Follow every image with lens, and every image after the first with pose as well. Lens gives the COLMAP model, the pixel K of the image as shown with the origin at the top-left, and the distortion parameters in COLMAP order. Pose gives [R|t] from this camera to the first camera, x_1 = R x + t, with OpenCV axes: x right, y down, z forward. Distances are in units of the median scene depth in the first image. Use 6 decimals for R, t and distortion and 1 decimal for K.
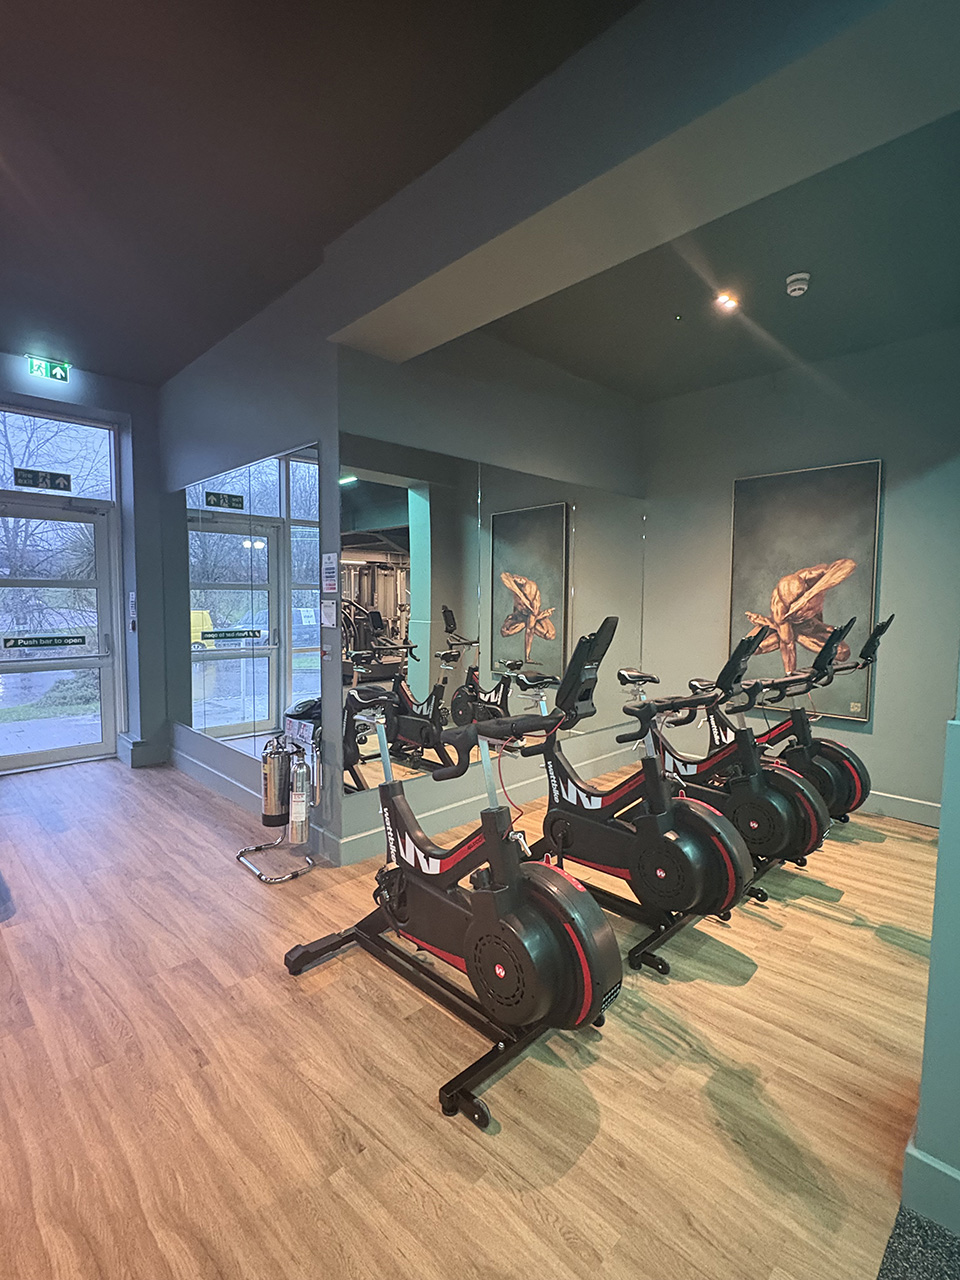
lens RADIAL K [[602.0, 0, 480.3], [0, 602.0, 638.8], [0, 0, 1]] dist [0.002129, 0.000094]
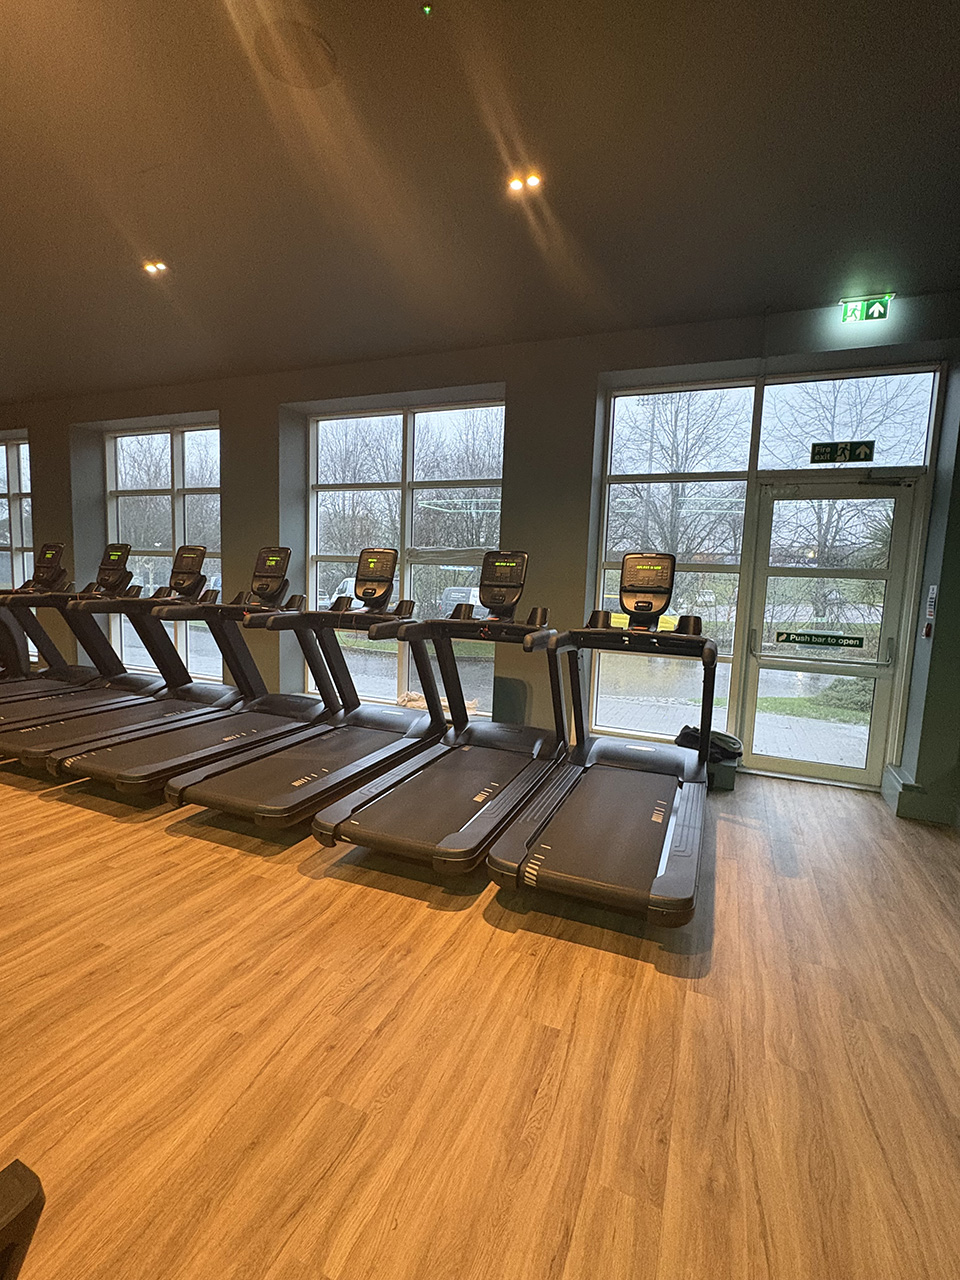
lens RADIAL K [[602.0, 0, 480.1], [0, 602.0, 641.2], [0, 0, 1]] dist [0.002129, 0.000094]
pose [[0.384772, 0.107751, -0.916701, -0.107454], [-0.098214, 0.992304, 0.075414, -0.010648], [0.917771, 0.061016, 0.392394, 0.205540]]
